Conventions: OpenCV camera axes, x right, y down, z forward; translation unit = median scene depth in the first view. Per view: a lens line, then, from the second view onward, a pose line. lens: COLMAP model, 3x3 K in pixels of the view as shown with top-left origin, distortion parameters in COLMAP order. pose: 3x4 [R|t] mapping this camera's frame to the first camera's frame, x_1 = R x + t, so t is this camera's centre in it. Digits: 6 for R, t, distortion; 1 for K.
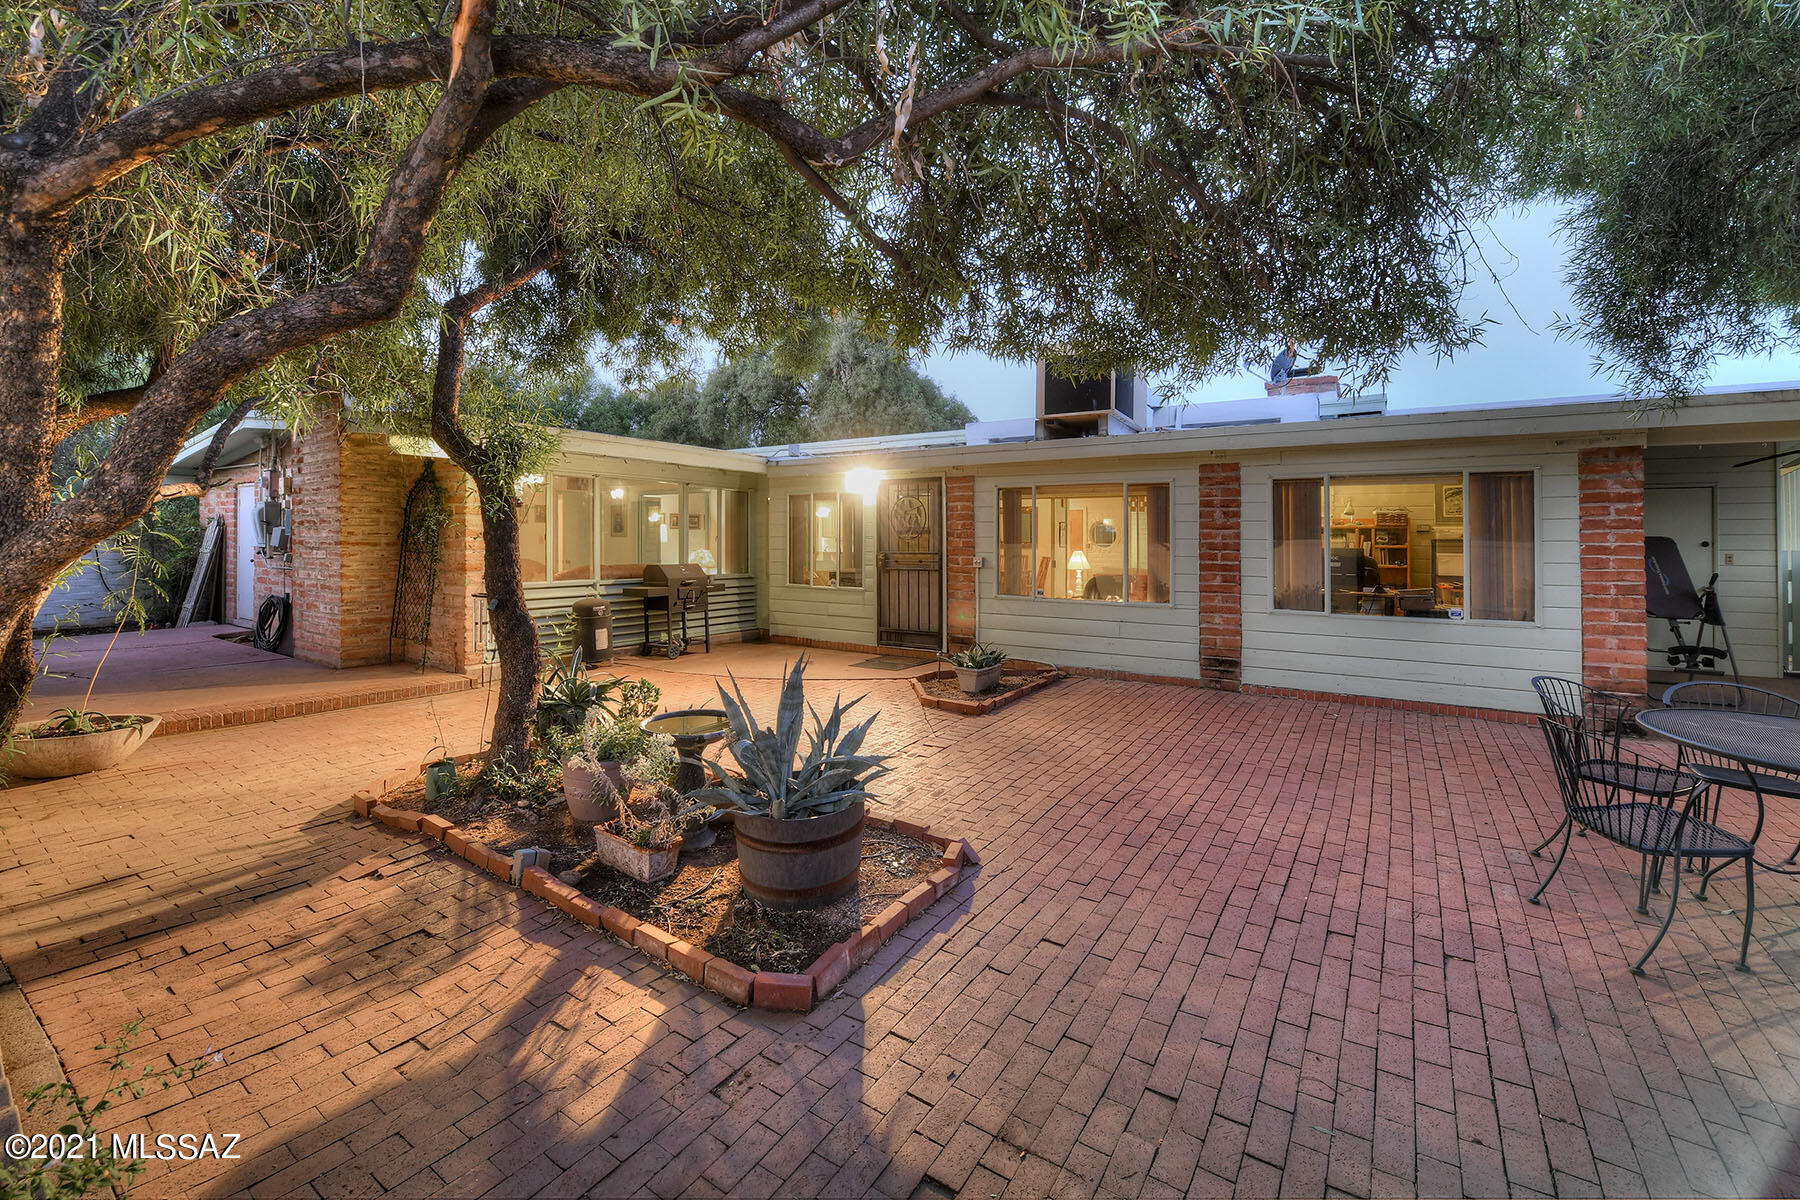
lens RADIAL K [[765.3, 0, 898.3], [0, 765.3, 619.3], [0, 0, 1]] dist [-0.003961, -0.000365]
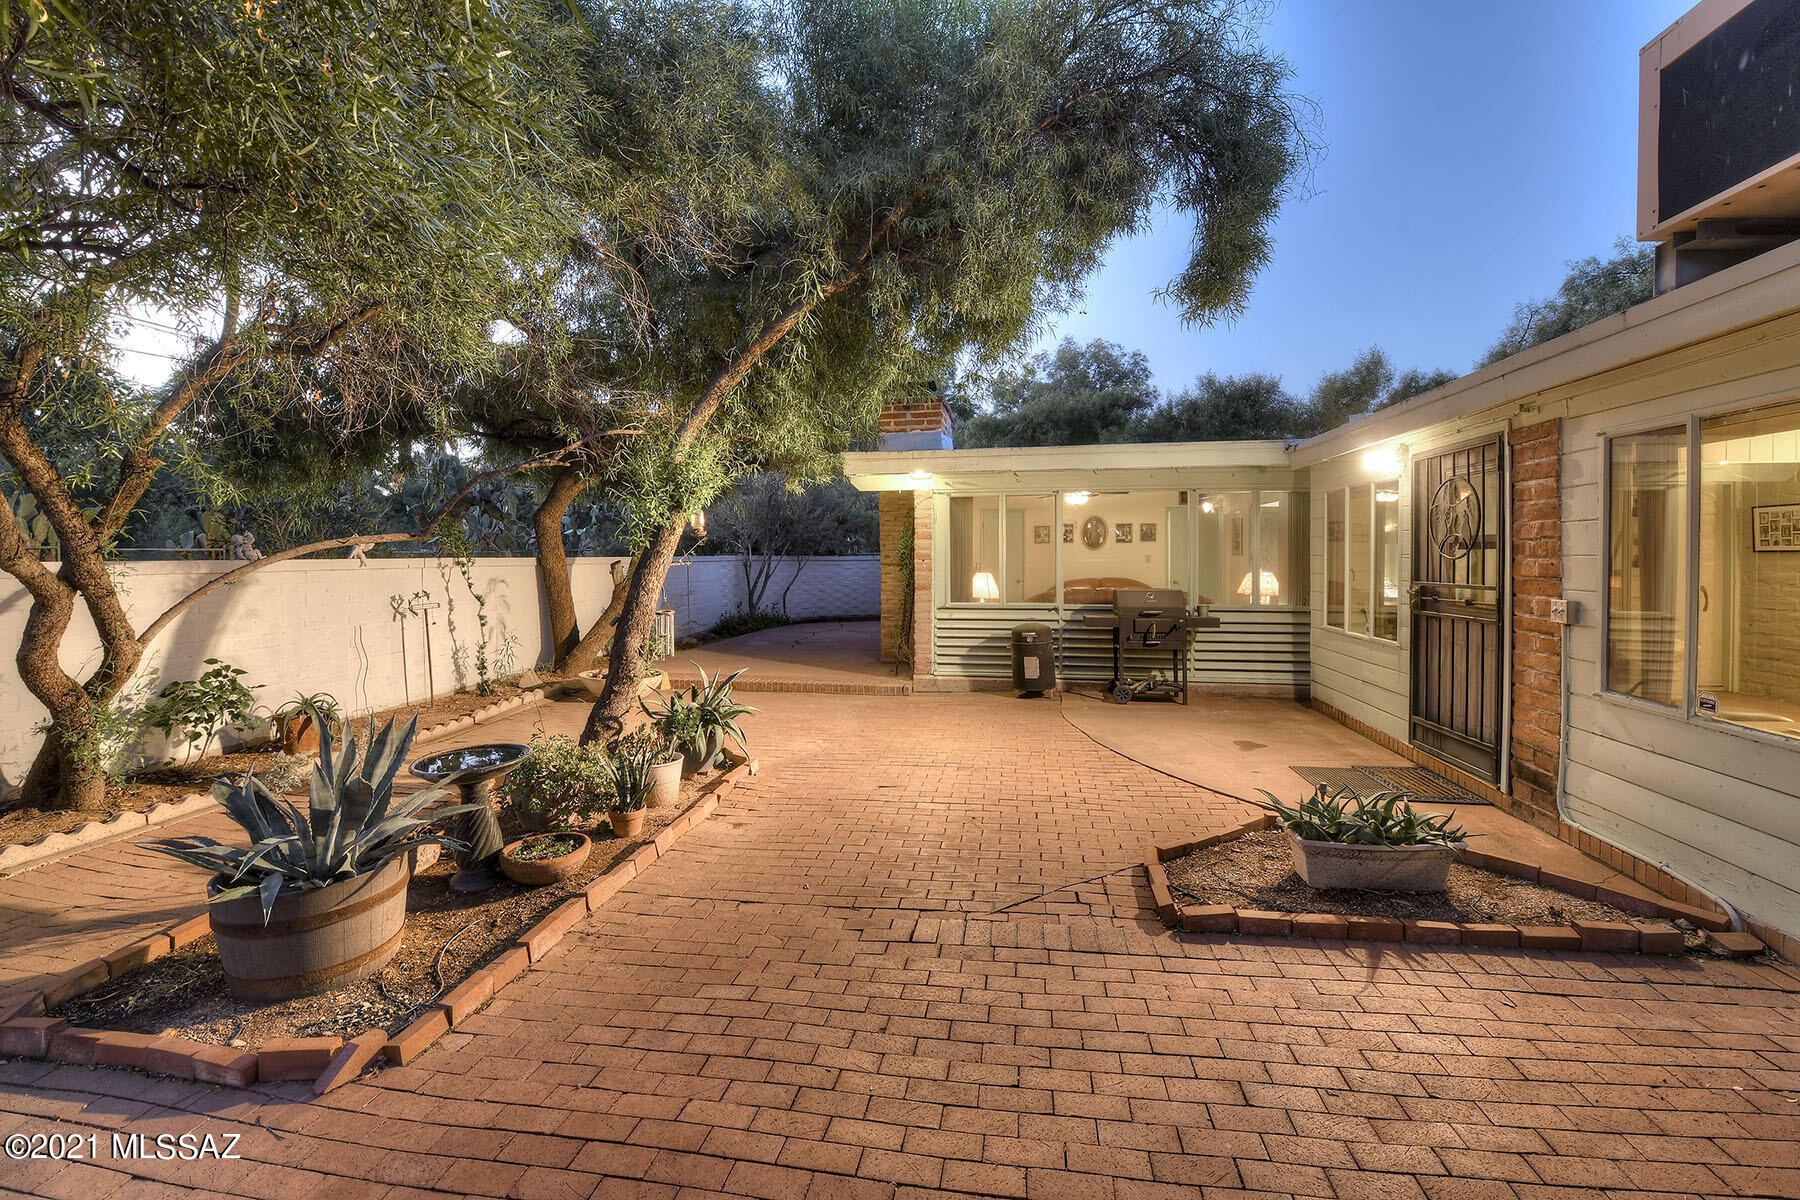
lens RADIAL K [[710.7, 0, 898.5], [0, 710.7, 618.5], [0, 0, 1]] dist [-0.013545, -0.000479]
pose [[0.398844, 0.073234, -0.914090, 0.387255], [-0.087336, 0.995309, 0.041634, -0.064524], [0.912850, 0.063227, 0.403369, 0.579832]]
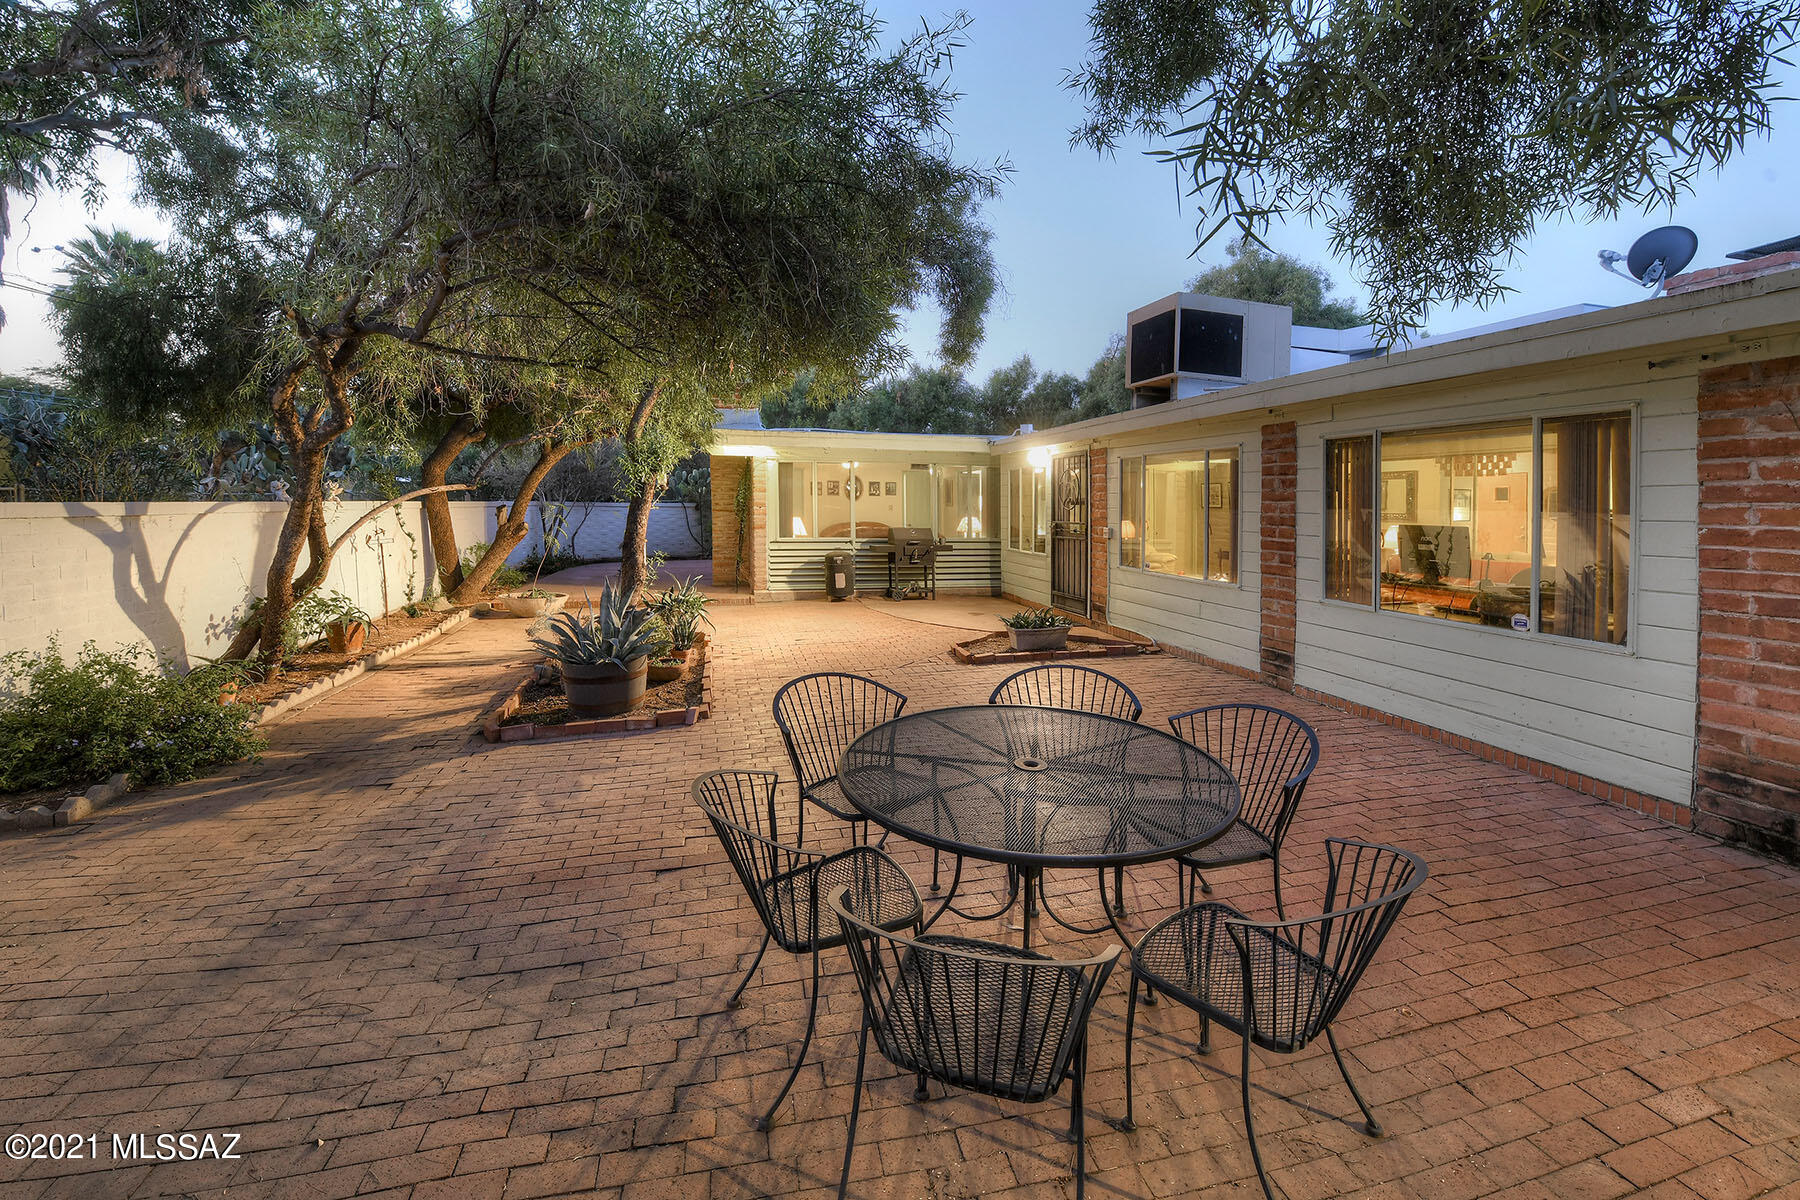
lens RADIAL K [[710.7, 0, 898.5], [0, 710.7, 618.5], [0, 0, 1]] dist [-0.013545, -0.000479]
pose [[0.739671, 0.107760, -0.664285, 0.649035], [-0.073986, 0.994134, 0.078886, -0.017766], [0.668889, -0.009202, 0.743305, 0.124876]]
